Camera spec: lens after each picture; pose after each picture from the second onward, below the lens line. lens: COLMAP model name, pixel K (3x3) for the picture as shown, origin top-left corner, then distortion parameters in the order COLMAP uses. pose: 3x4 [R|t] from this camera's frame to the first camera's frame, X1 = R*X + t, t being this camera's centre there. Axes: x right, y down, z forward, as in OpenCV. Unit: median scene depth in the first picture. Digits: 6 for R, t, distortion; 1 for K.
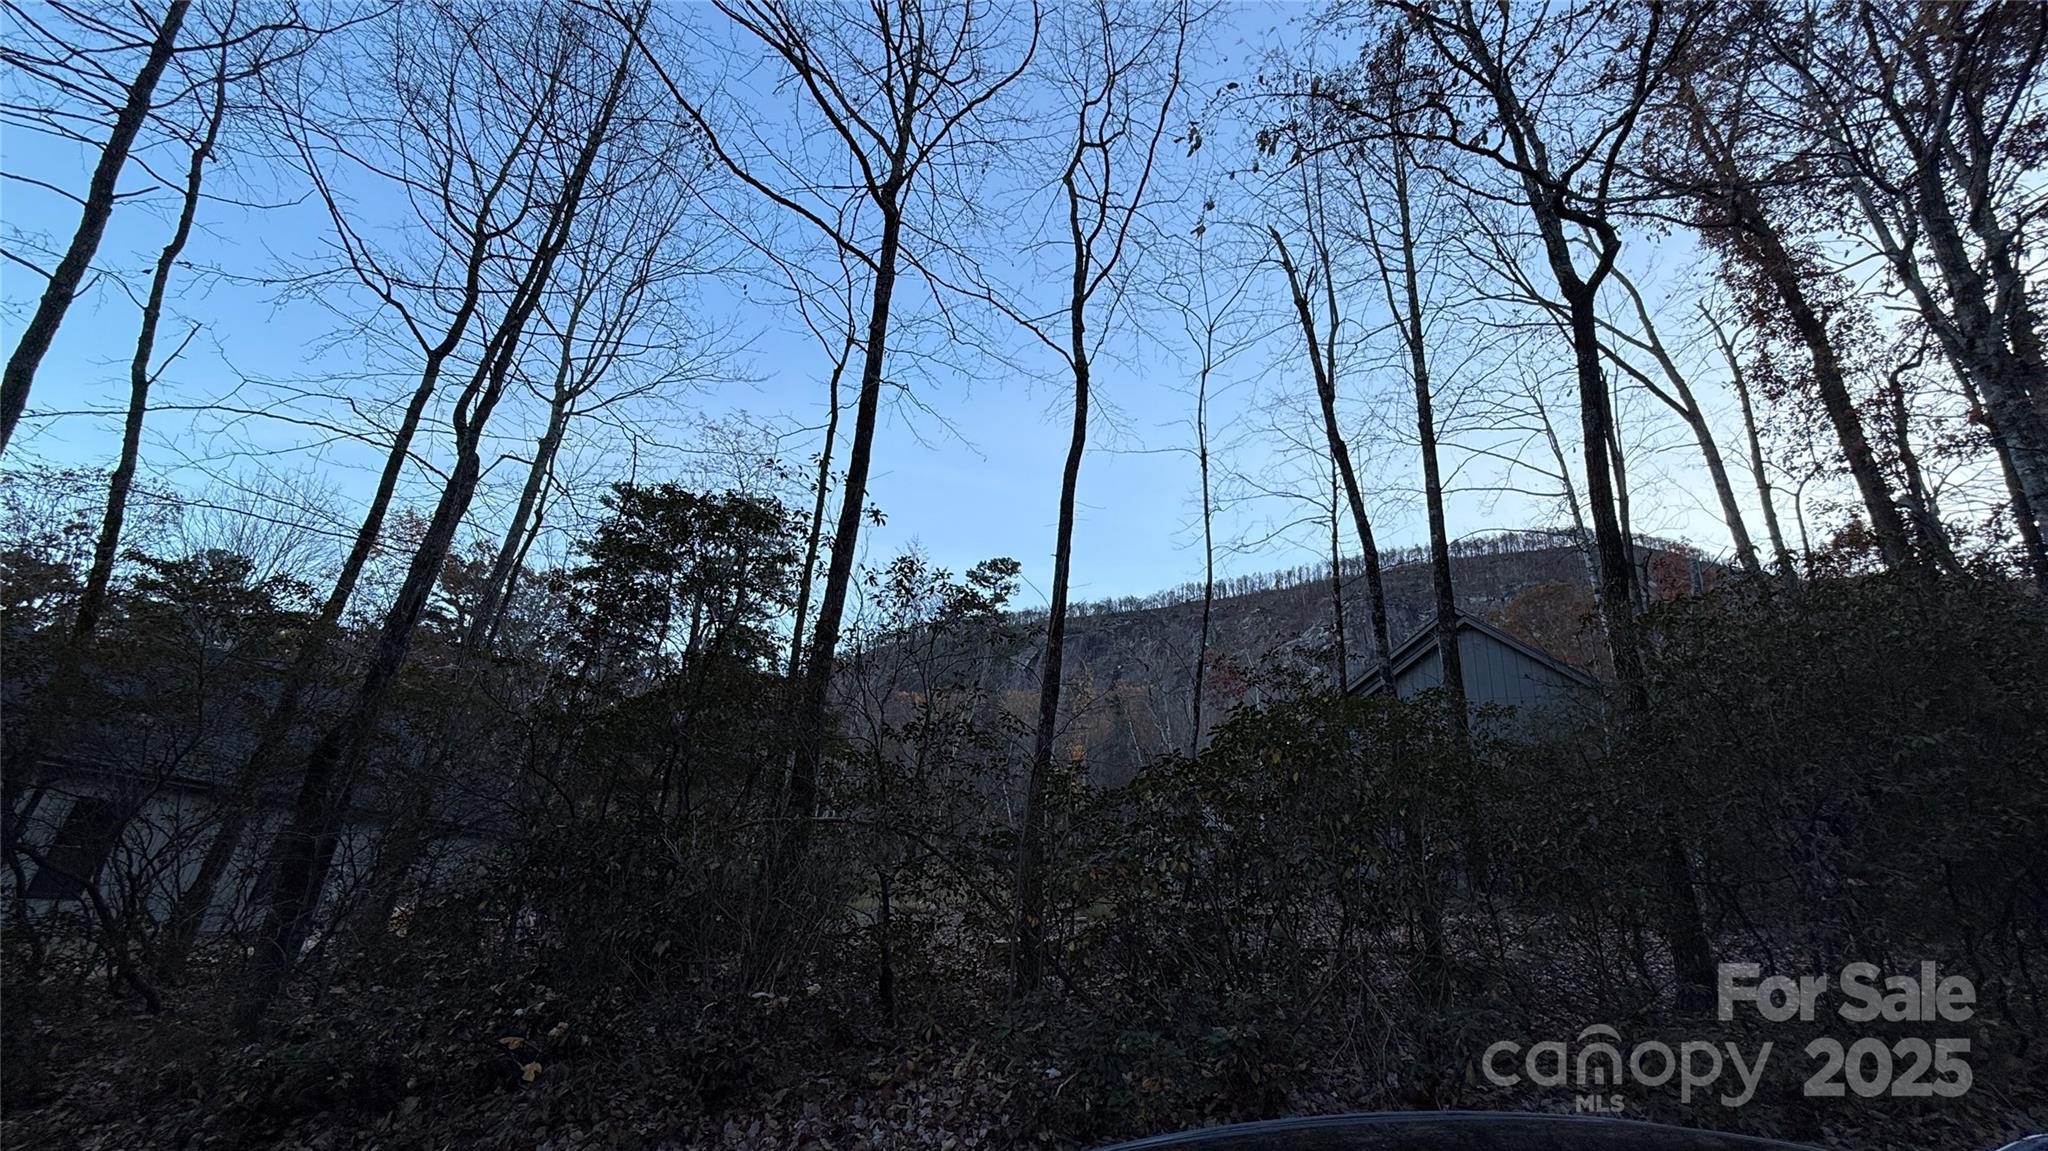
lens RADIAL K [[814.0, 0, 1028.1], [0, 814.0, 573.6], [0, 0, 1]] dist [0.001147, 0.000389]
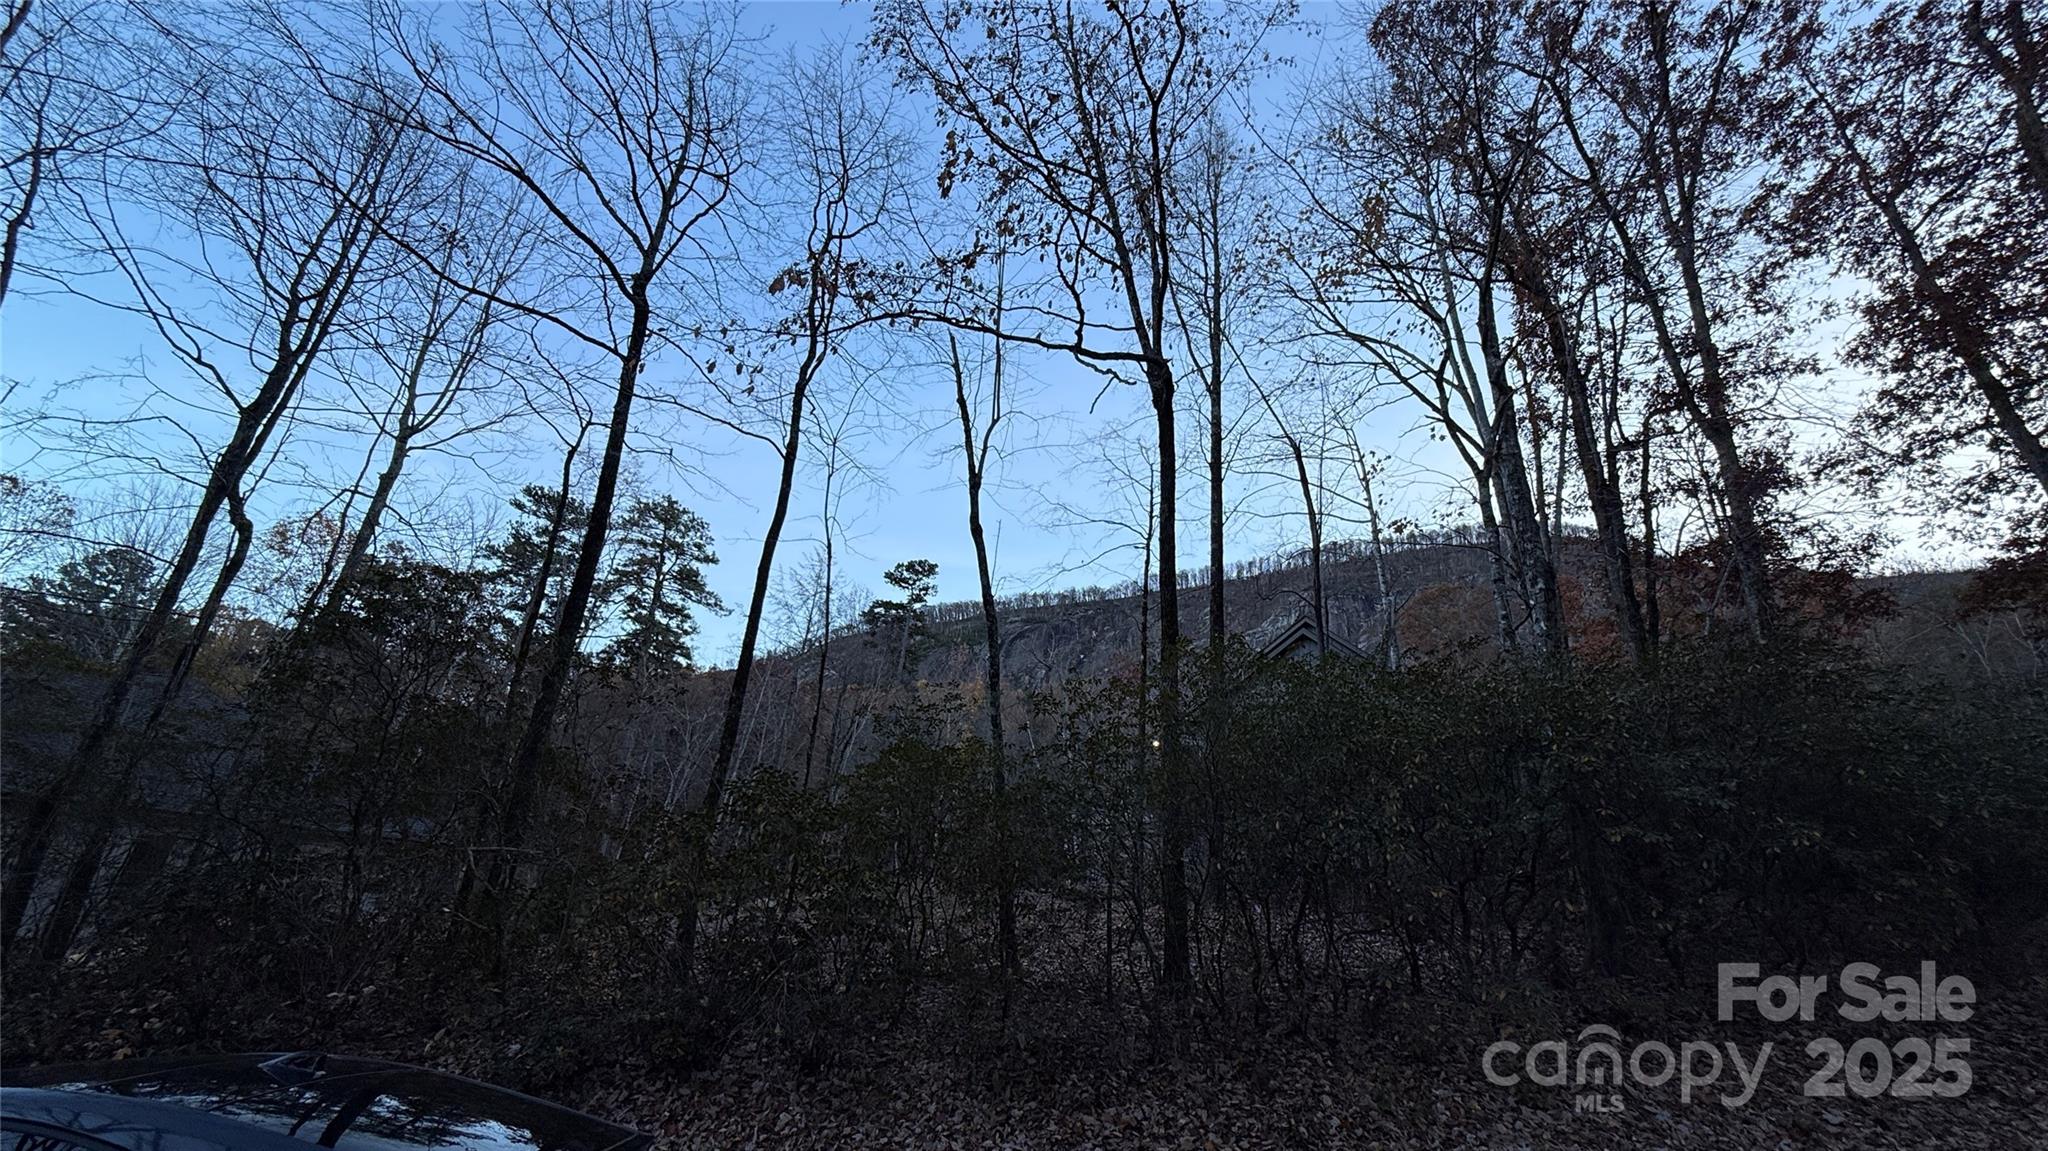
lens RADIAL K [[814.0, 0, 1028.1], [0, 814.0, 573.6], [0, 0, 1]] dist [0.001147, 0.000389]
pose [[0.999238, 0.002978, 0.038905, 0.332114], [-0.003521, 0.999897, 0.013882, -0.085153], [-0.038860, -0.014009, 0.999146, -0.161402]]
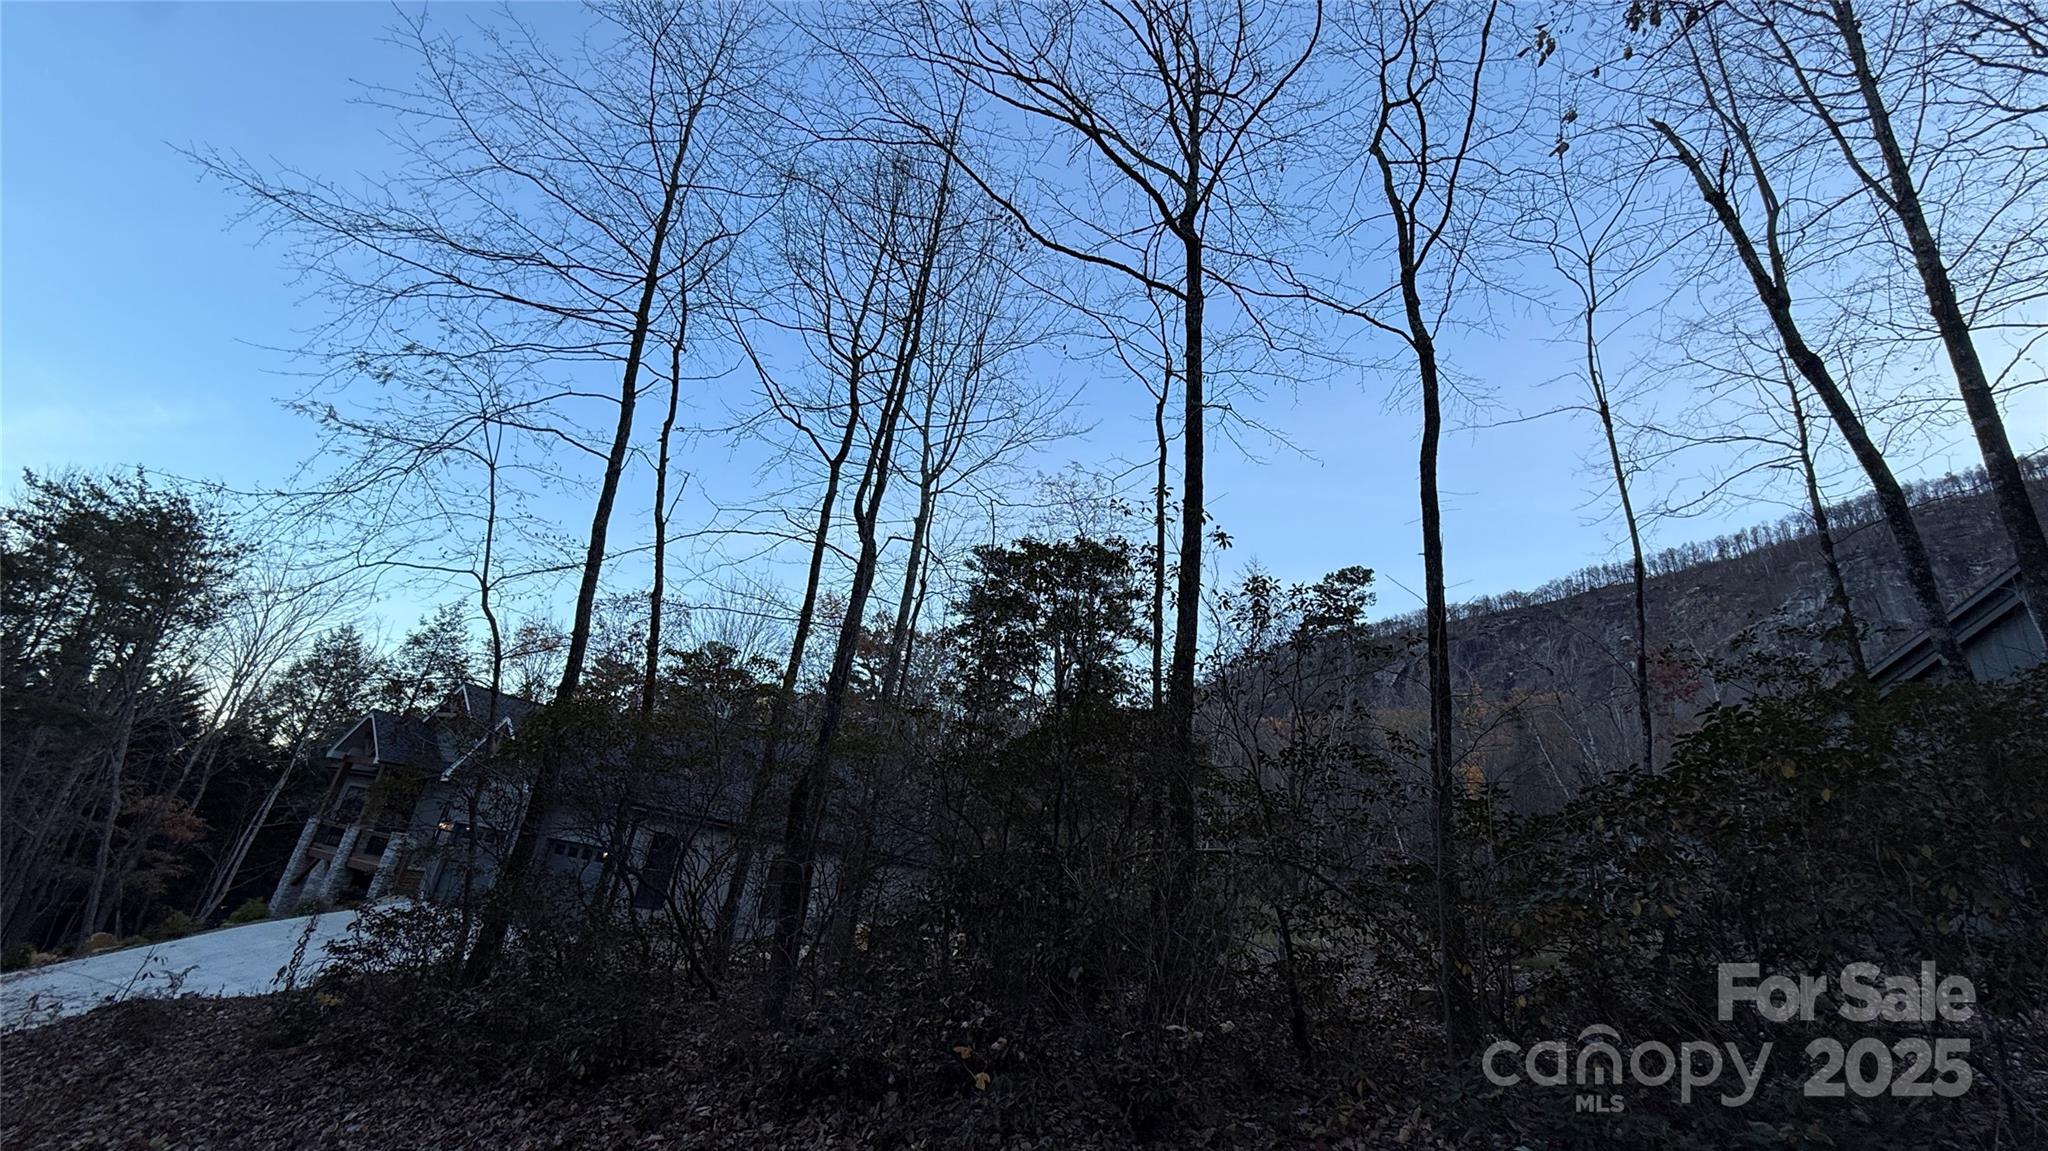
lens RADIAL K [[813.8, 0, 1029.3], [0, 813.8, 573.5], [0, 0, 1]] dist [0.000432, -0.000123]
pose [[0.910119, -0.132091, -0.392728, -0.010473], [0.118099, 0.991206, -0.059697, 0.001132], [0.397159, 0.007951, 0.917715, 0.002880]]
